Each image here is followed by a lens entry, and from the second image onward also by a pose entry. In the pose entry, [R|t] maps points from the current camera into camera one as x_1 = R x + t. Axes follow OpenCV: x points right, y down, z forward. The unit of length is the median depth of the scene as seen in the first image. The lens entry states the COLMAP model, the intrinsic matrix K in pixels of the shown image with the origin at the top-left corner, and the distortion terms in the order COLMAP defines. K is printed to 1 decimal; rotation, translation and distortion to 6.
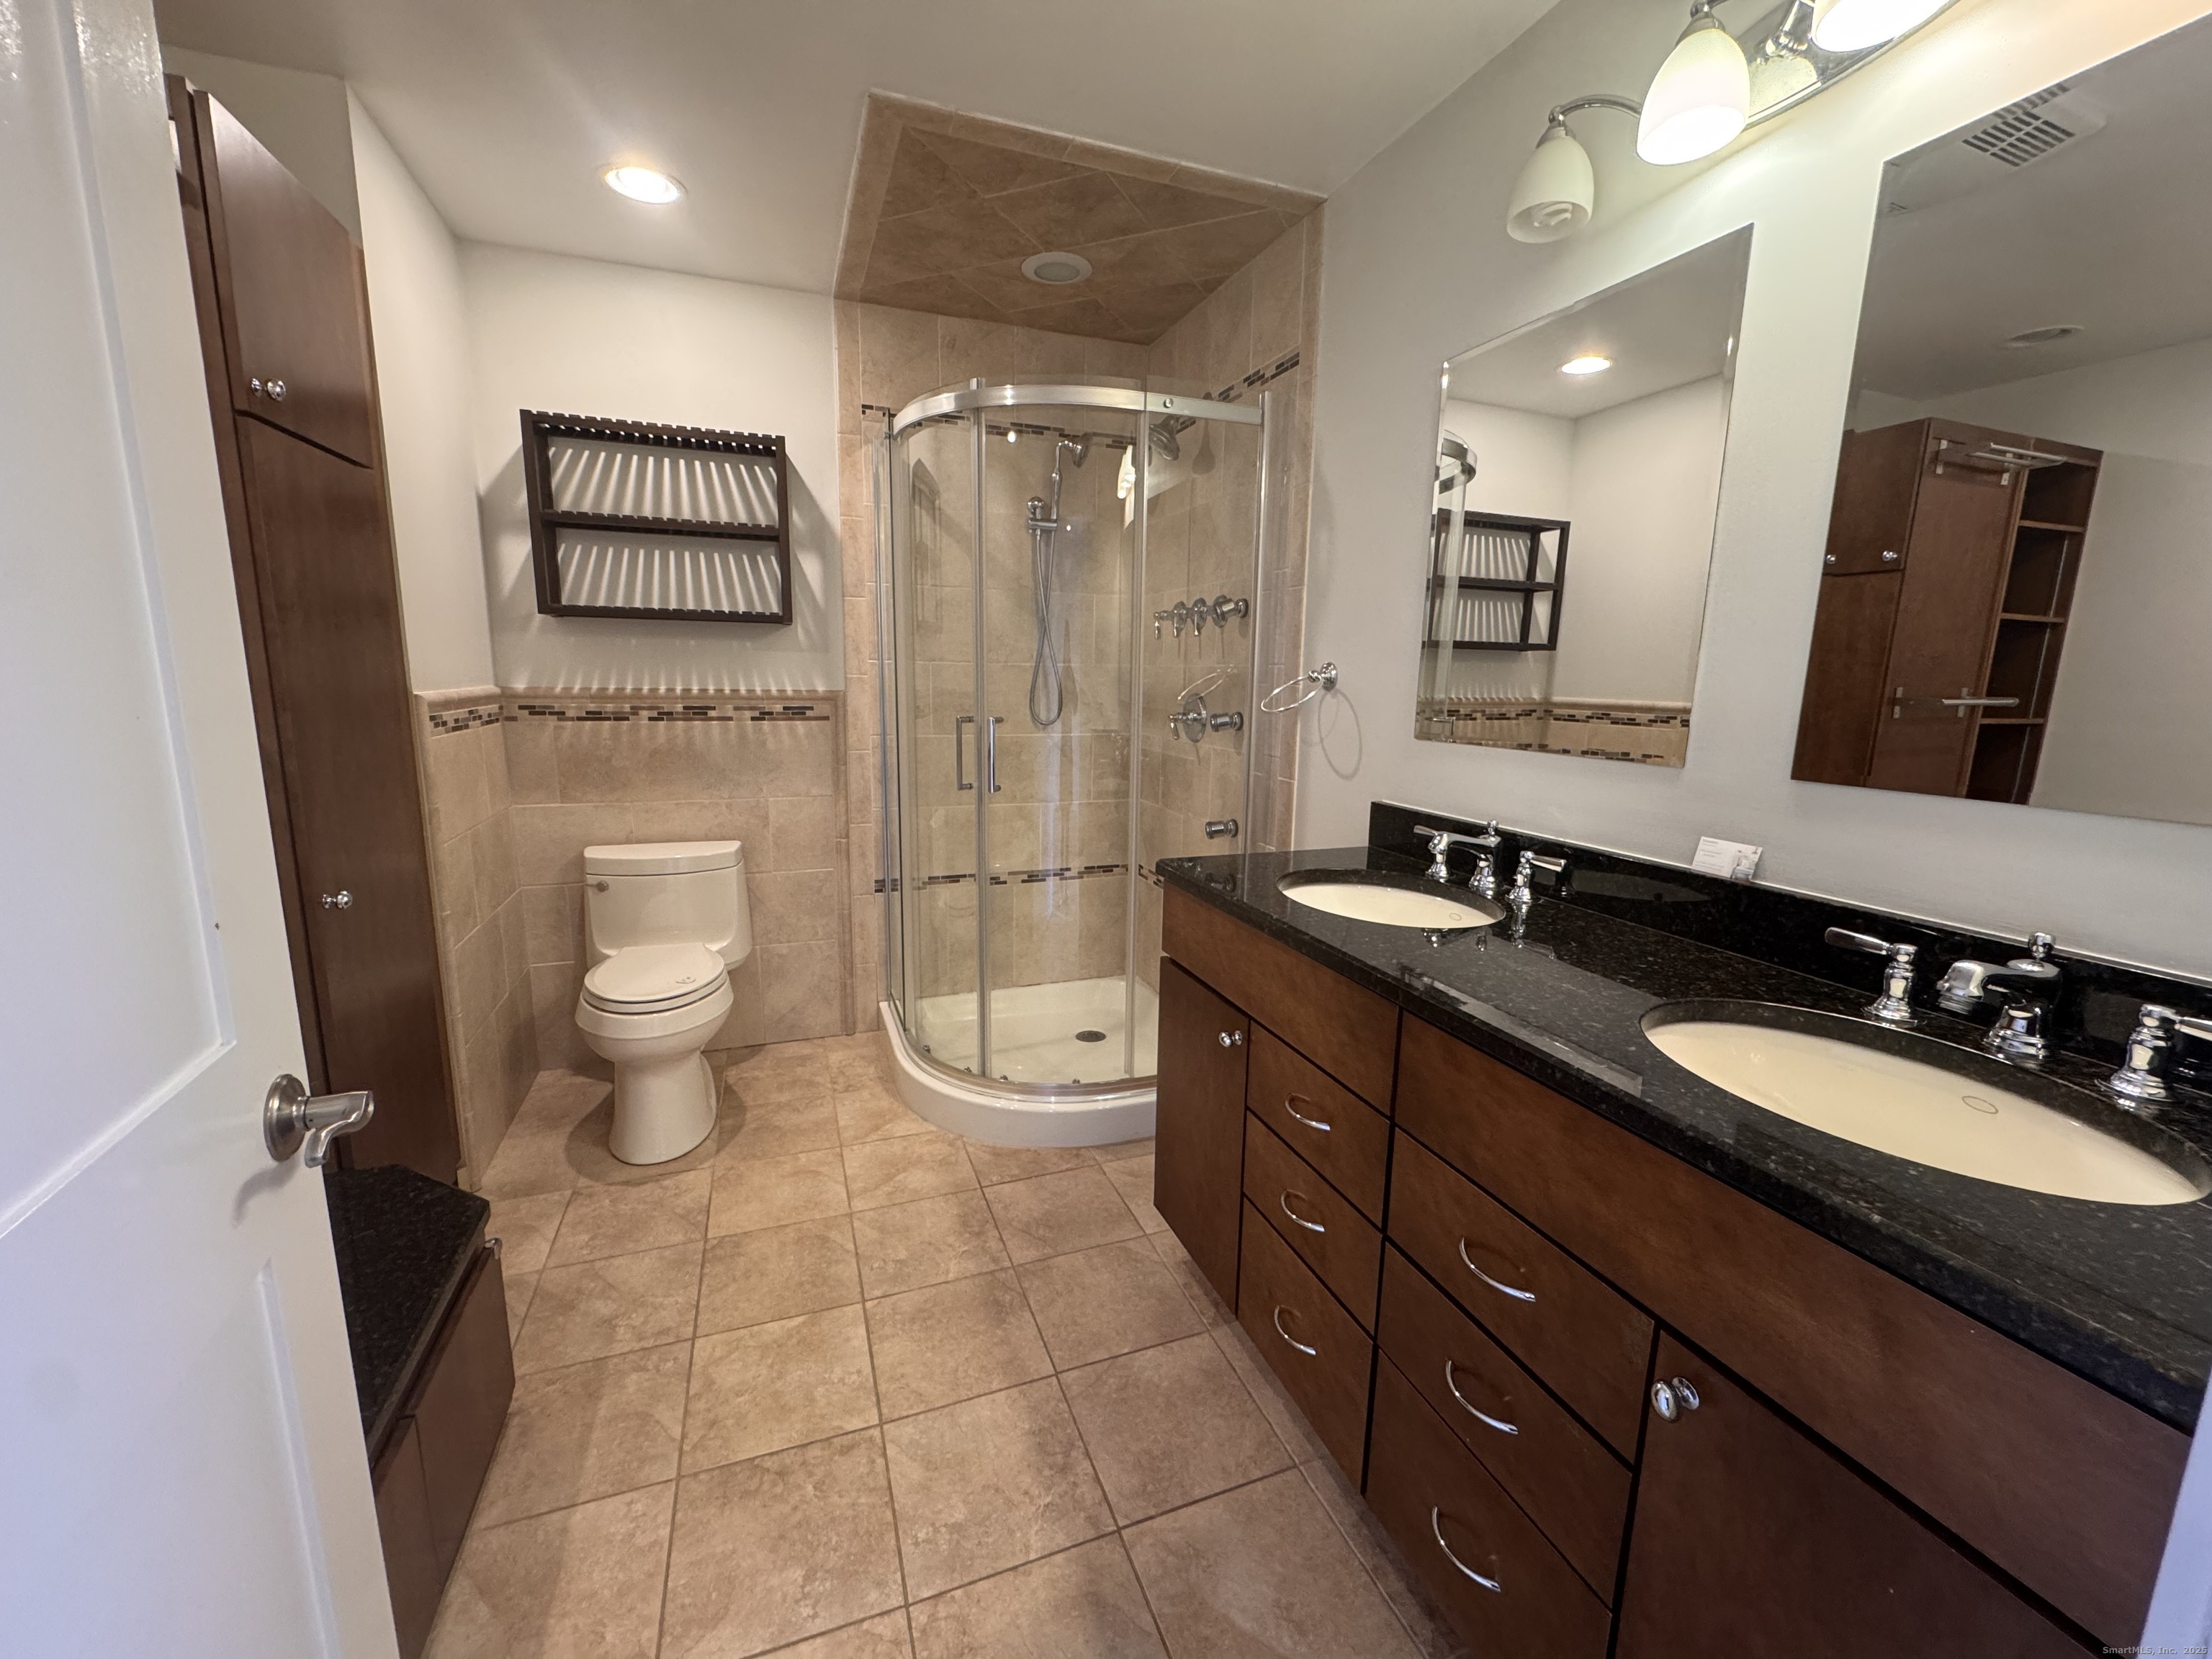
lens RADIAL K [[876.6, 0, 1100.7], [0, 876.6, 828.8], [0, 0, 1]] dist [-0.001948, 0.000278]
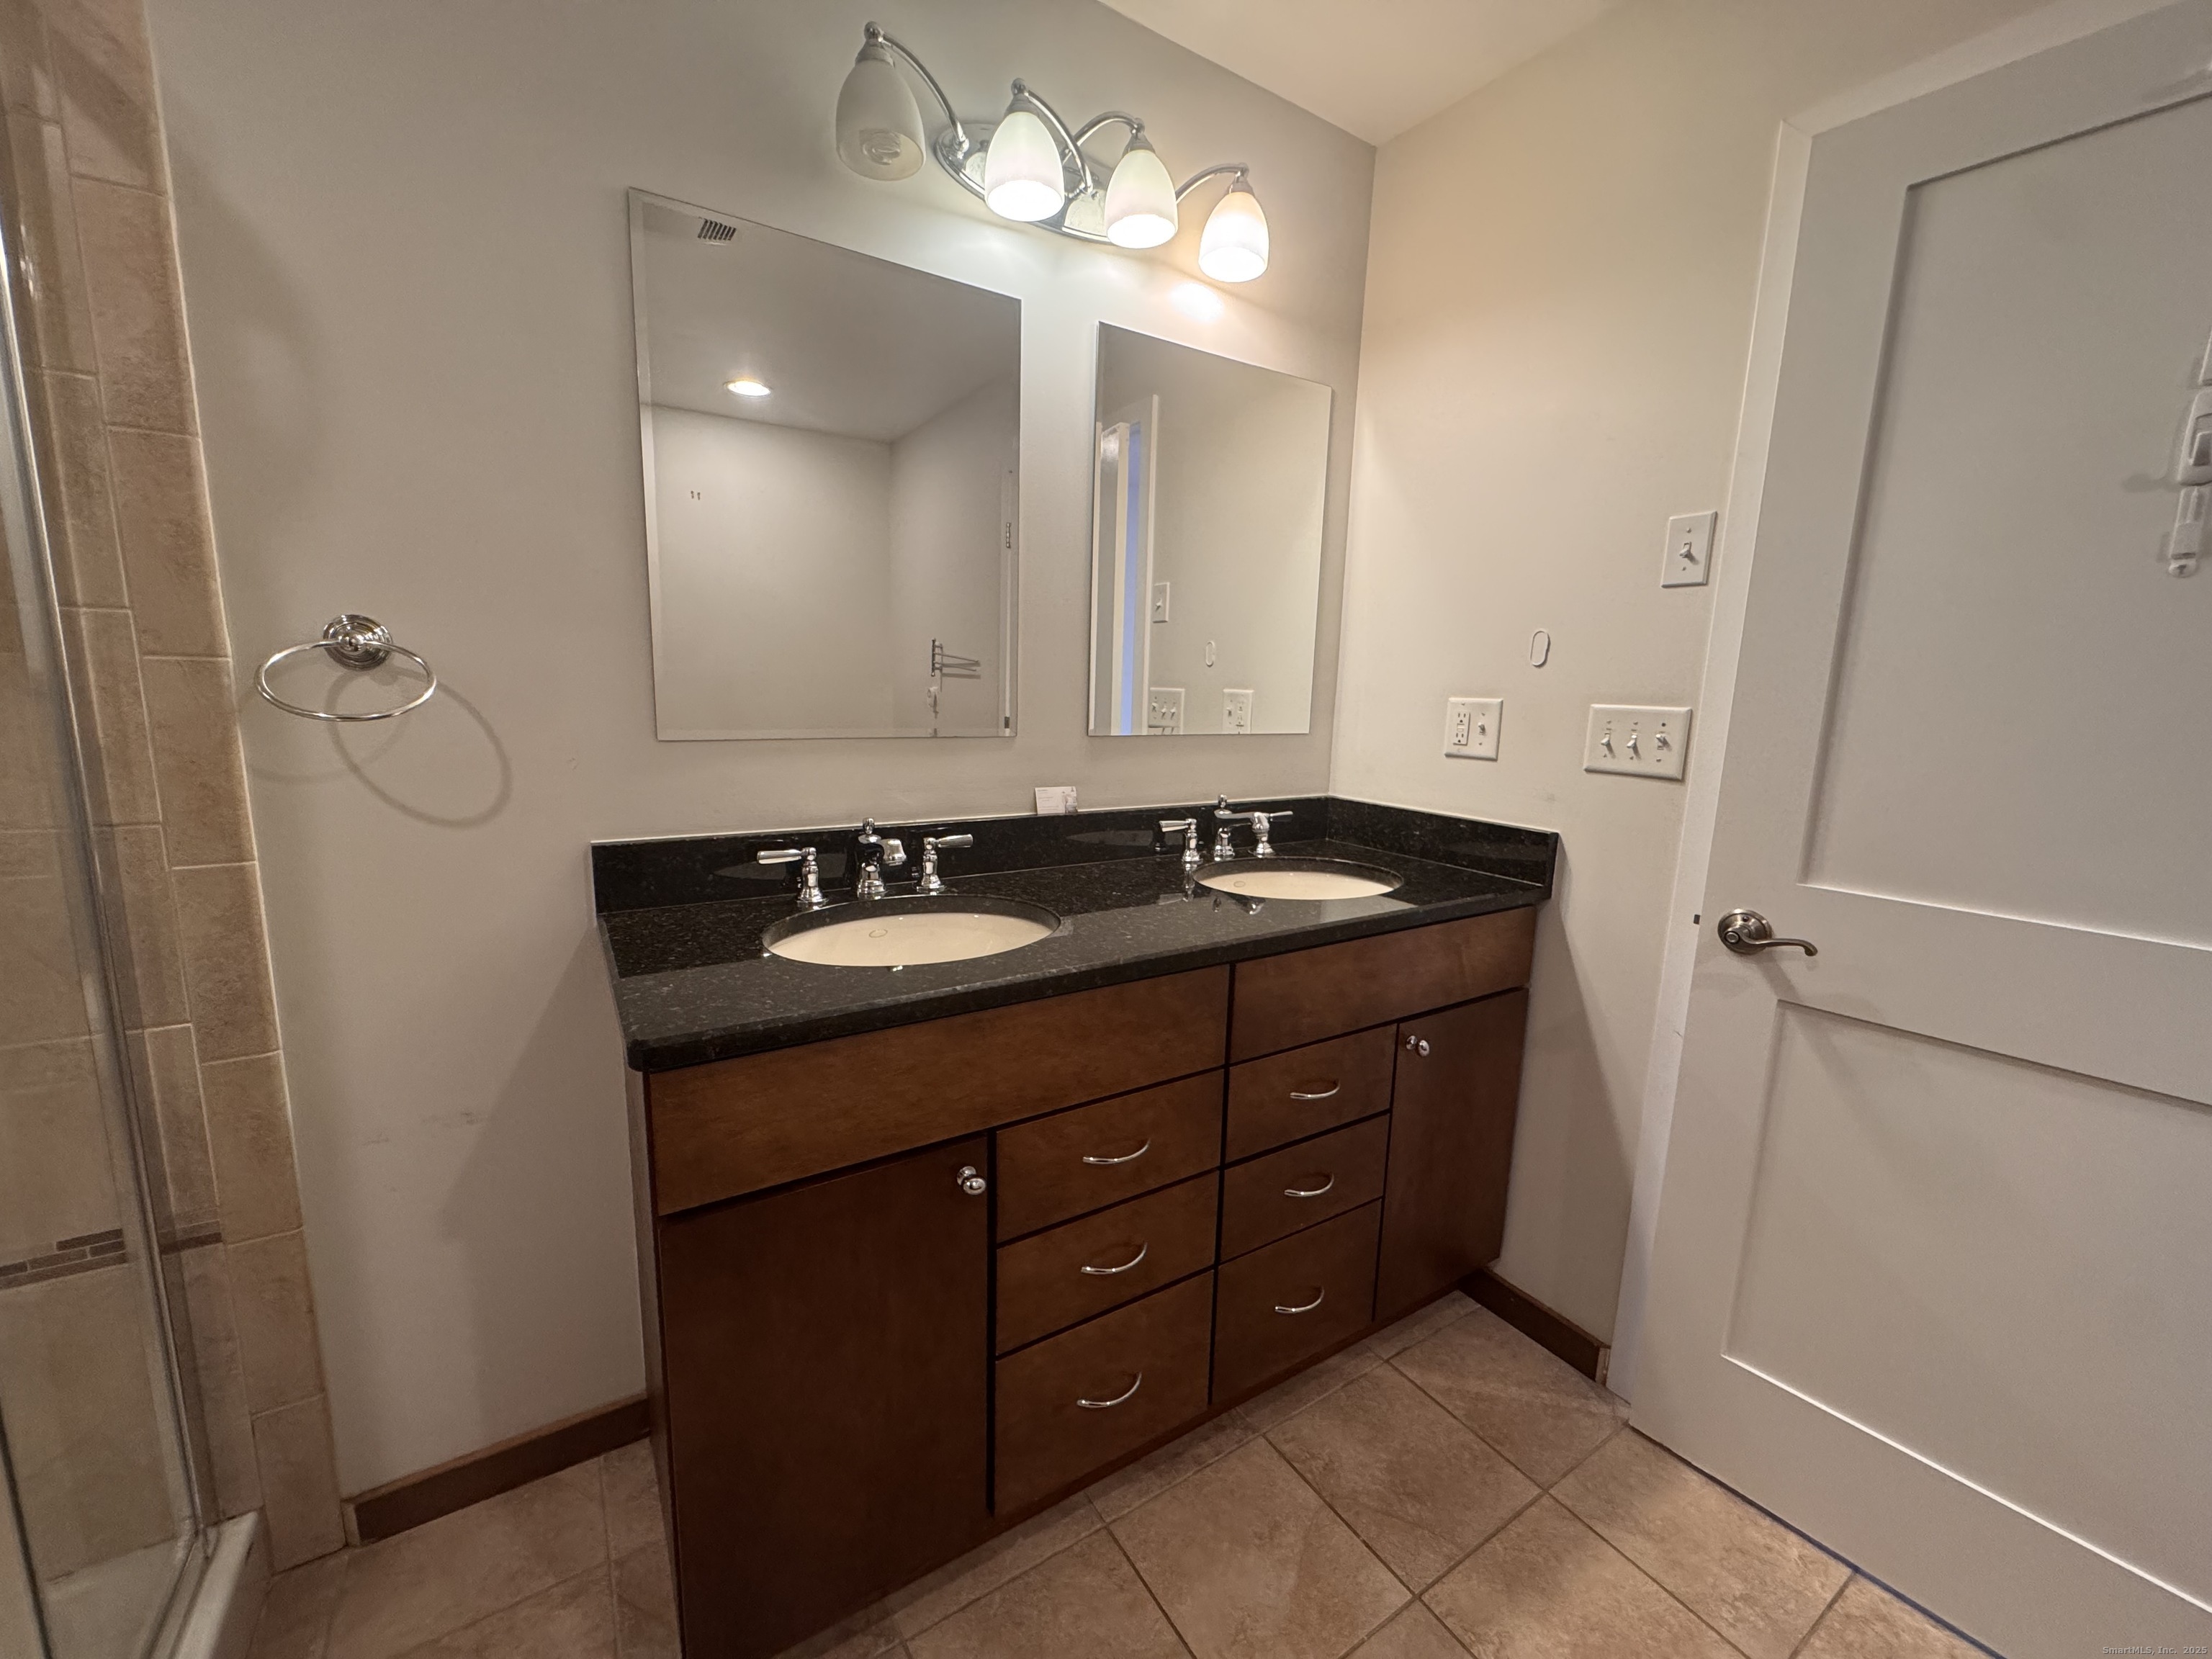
lens RADIAL K [[876.6, 0, 1100.4], [0, 876.6, 830.2], [0, 0, 1]] dist [-0.001948, 0.000278]
pose [[-0.210119, -0.183871, 0.960230, -0.526720], [0.139602, 0.966449, 0.215610, -0.177818], [-0.967658, 0.179354, -0.177401, 1.046642]]
